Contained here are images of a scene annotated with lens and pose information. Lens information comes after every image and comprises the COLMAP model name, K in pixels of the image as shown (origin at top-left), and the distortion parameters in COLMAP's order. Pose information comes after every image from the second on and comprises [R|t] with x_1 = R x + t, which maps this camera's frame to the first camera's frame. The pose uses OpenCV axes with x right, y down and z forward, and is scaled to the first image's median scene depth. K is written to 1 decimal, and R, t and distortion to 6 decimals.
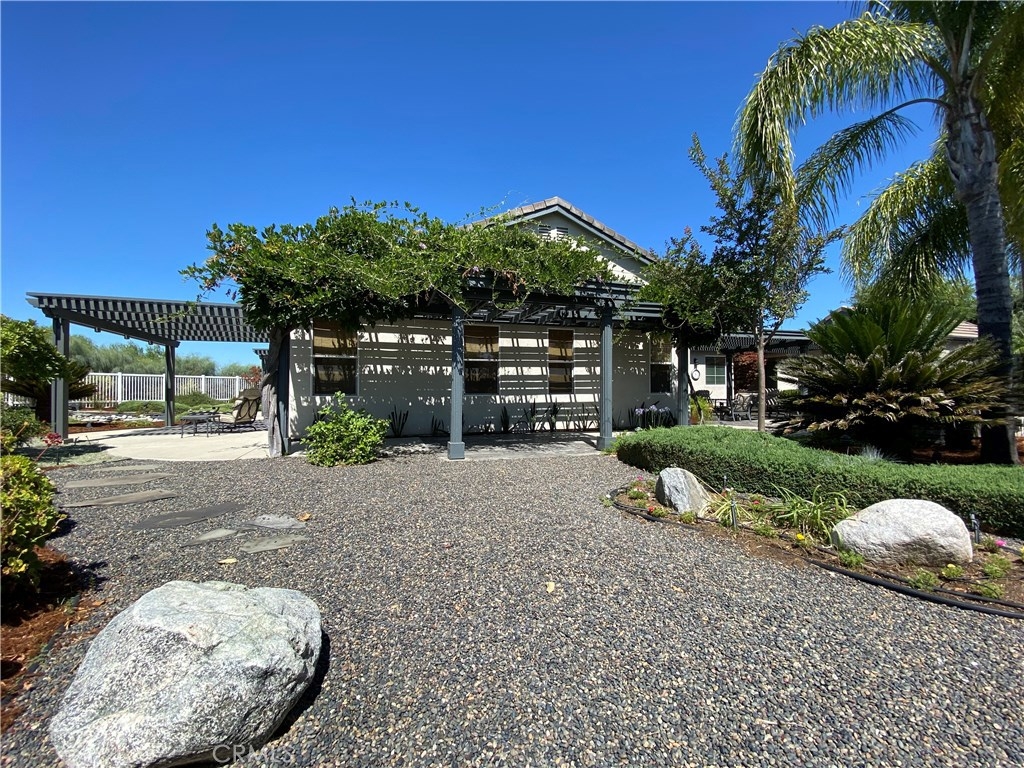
lens RADIAL K [[413.5, 0, 514.2], [0, 413.5, 385.8], [0, 0, 1]] dist [0.026305, -0.024726]
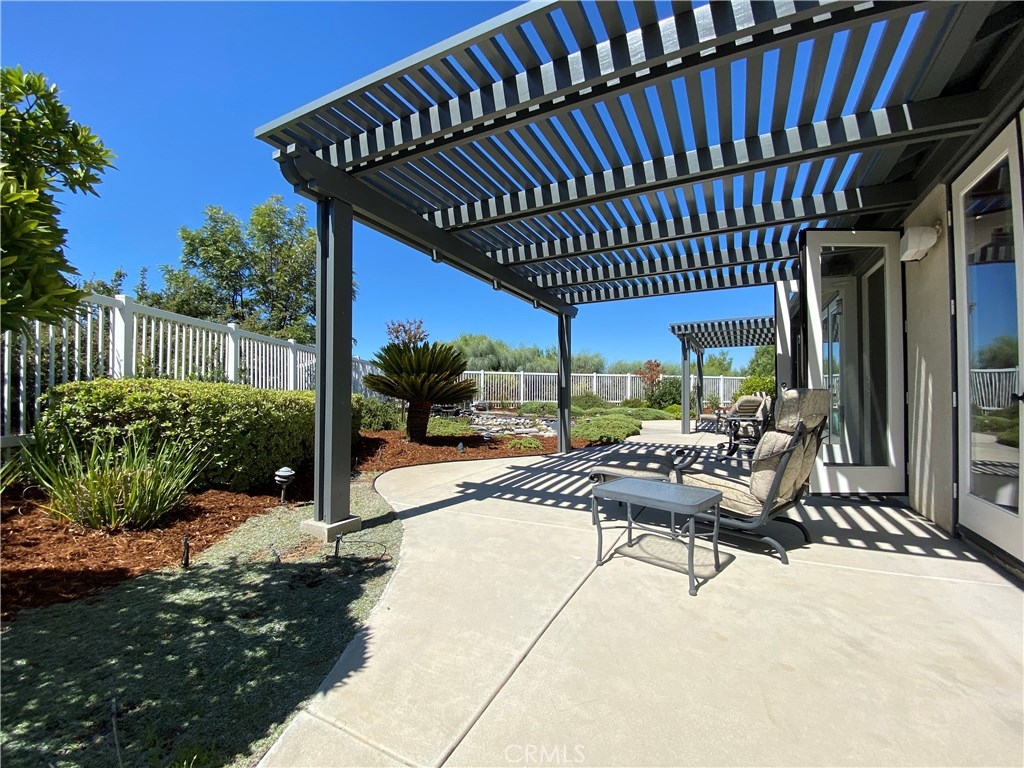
lens RADIAL K [[413.5, 0, 514.2], [0, 413.5, 385.8], [0, 0, 1]] dist [0.026305, -0.024726]
pose [[0.687953, -0.004525, -0.725741, -0.283143], [0.003733, 0.999989, -0.002696, 0.003388], [0.725745, -0.000854, 0.687963, 0.342749]]
